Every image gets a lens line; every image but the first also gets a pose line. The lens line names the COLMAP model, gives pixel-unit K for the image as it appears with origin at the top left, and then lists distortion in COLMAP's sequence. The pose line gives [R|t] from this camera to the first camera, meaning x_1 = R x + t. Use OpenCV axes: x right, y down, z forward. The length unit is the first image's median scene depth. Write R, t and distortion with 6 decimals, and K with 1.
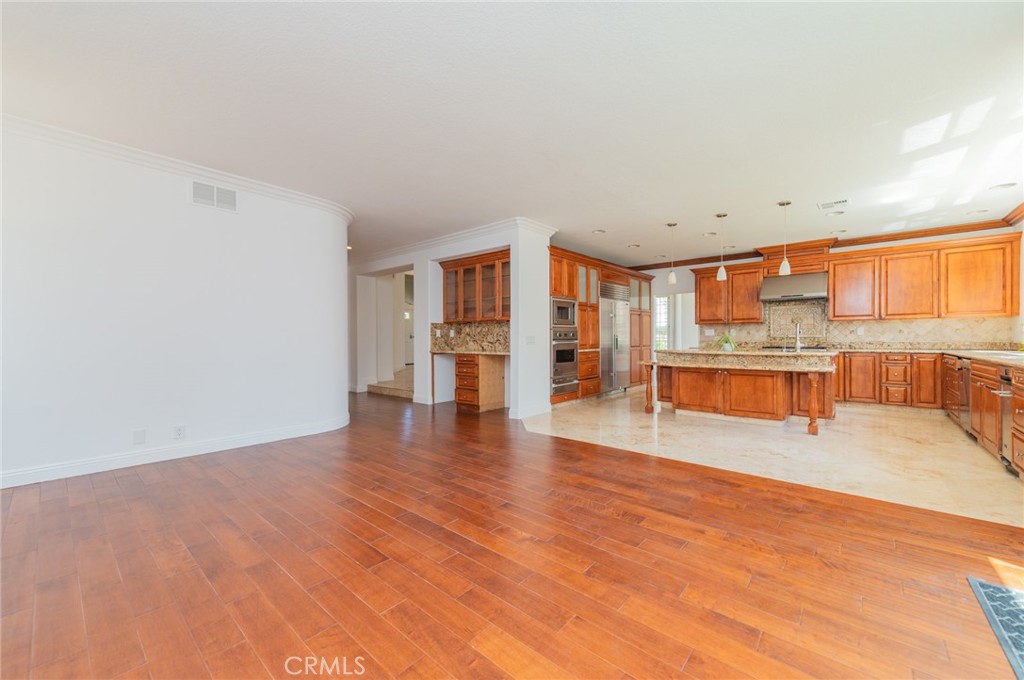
lens RADIAL K [[398.9, 0, 512.0], [0, 398.9, 340.0], [0, 0, 1]] dist [0.001368, 0.000284]
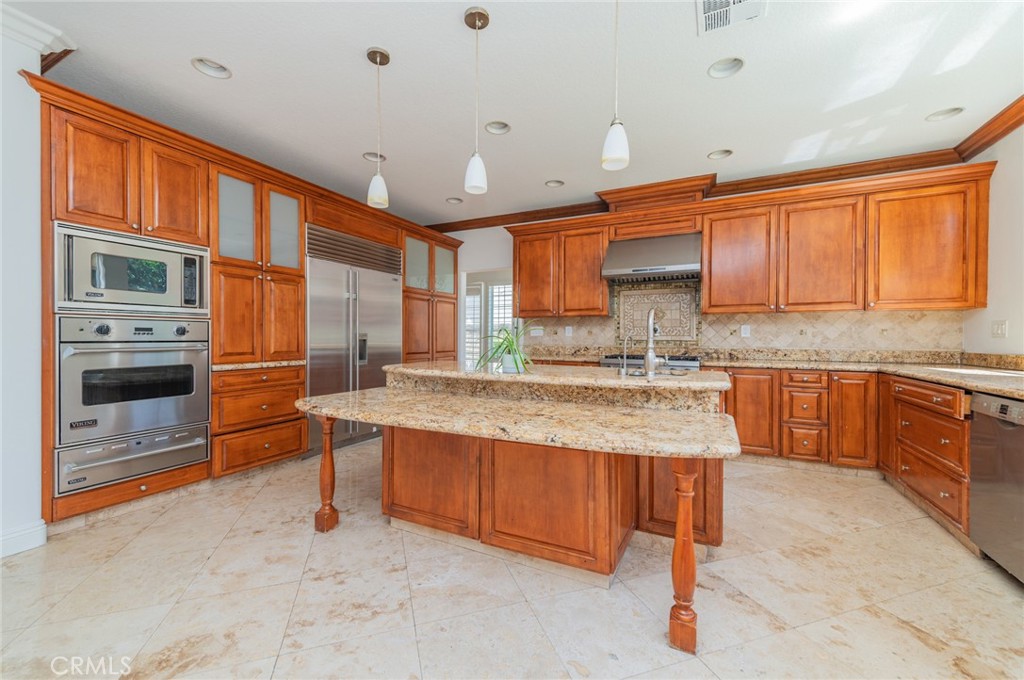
lens RADIAL K [[401.3, 0, 508.8], [0, 401.3, 338.2], [0, 0, 1]] dist [0.015143, -0.000014]
pose [[0.968586, 0.008632, 0.248528, 0.399656], [-0.007812, 0.999960, -0.004283, -0.006663], [-0.248555, 0.002207, 0.968615, 0.536833]]
